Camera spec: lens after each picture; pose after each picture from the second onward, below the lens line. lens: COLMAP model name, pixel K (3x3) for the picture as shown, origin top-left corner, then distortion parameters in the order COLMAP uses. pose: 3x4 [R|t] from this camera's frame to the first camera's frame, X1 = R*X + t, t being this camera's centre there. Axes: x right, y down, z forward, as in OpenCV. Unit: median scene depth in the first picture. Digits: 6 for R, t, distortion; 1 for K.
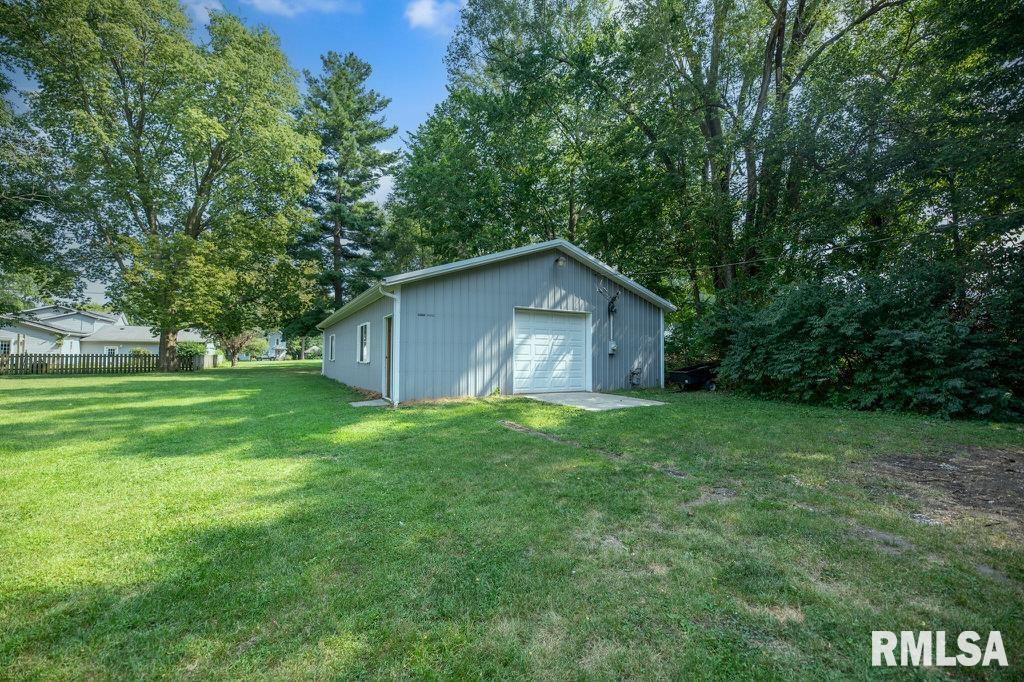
lens RADIAL K [[397.6, 0, 512.0], [0, 397.6, 341.0], [0, 0, 1]] dist [-0.000240, 0.000016]
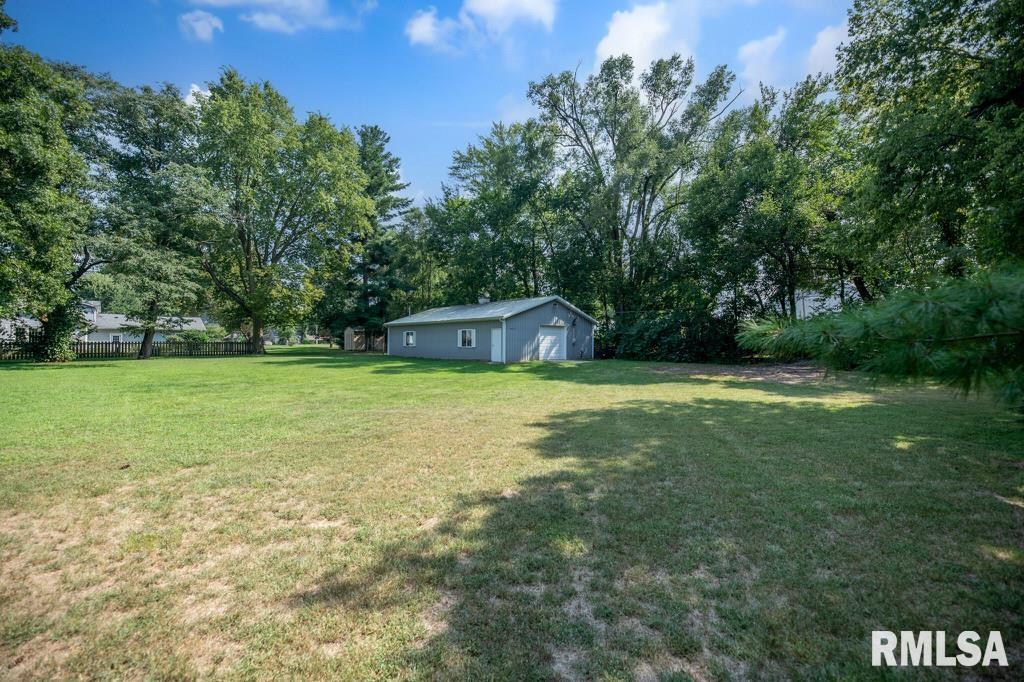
lens RADIAL K [[397.6, 0, 512.0], [0, 397.6, 341.0], [0, 0, 1]] dist [-0.000240, 0.000016]
pose [[0.972750, 0.006730, 0.231761, -0.683264], [-0.014100, 0.999446, 0.030159, -0.051125], [-0.231429, -0.032605, 0.972305, -1.253081]]
